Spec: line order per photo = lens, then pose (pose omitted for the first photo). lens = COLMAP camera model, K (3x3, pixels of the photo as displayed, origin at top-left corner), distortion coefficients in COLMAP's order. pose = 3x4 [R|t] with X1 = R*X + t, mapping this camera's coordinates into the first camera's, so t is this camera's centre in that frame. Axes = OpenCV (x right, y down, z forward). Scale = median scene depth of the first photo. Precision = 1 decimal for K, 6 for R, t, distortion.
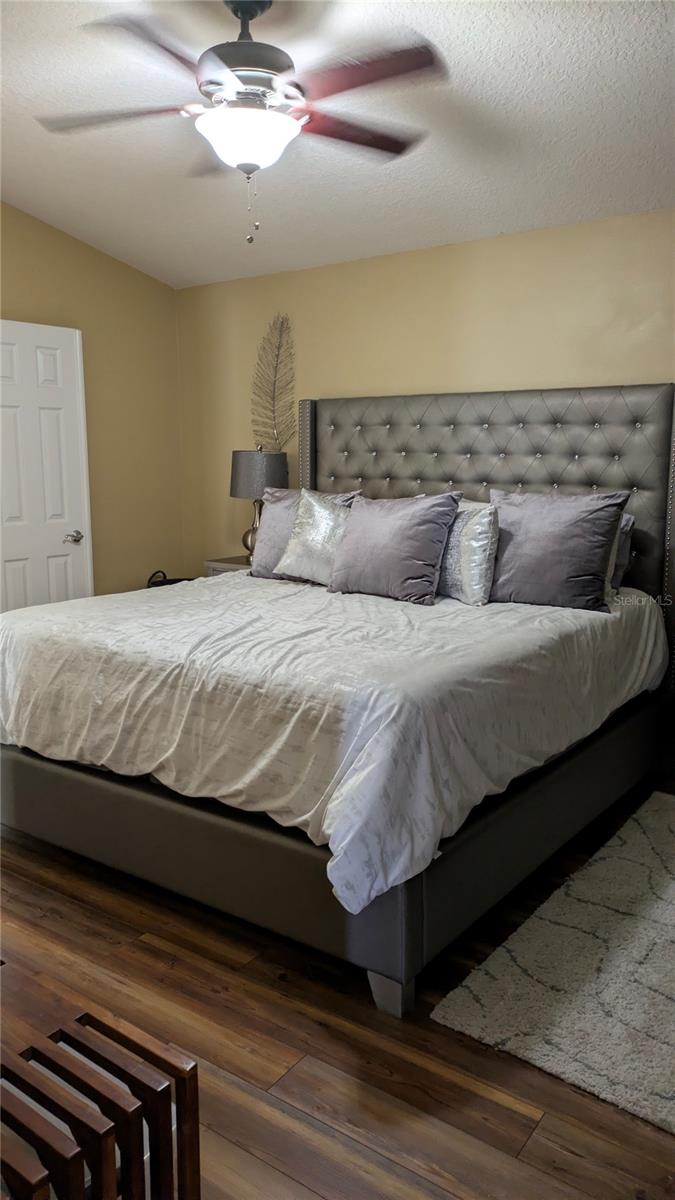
lens RADIAL K [[877.0, 0, 337.5], [0, 877.0, 600.0], [0, 0, 1]] dist [0.075301, -0.089642]
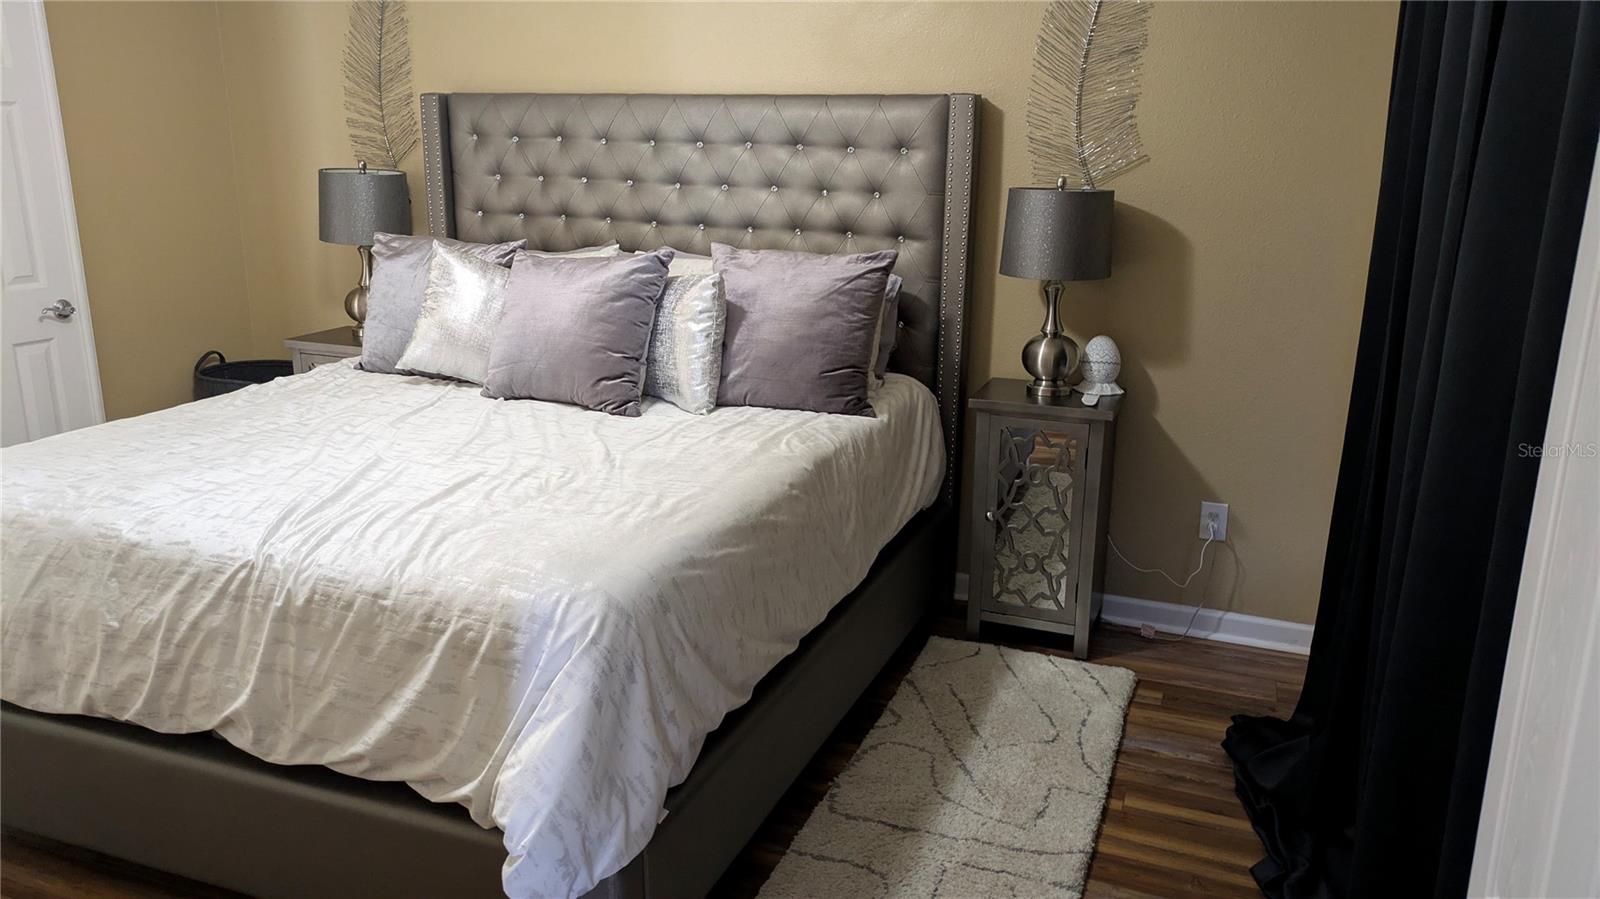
lens RADIAL K [[1169.3, 0, 796.0], [0, 1169.3, 455.7], [0, 0, 1]] dist [0.075301, -0.089642]
pose [[0.969066, -0.051144, 0.241445, 0.002715], [0.025412, 0.993770, 0.108511, -0.073743], [-0.245491, -0.099018, 0.964329, 0.067778]]
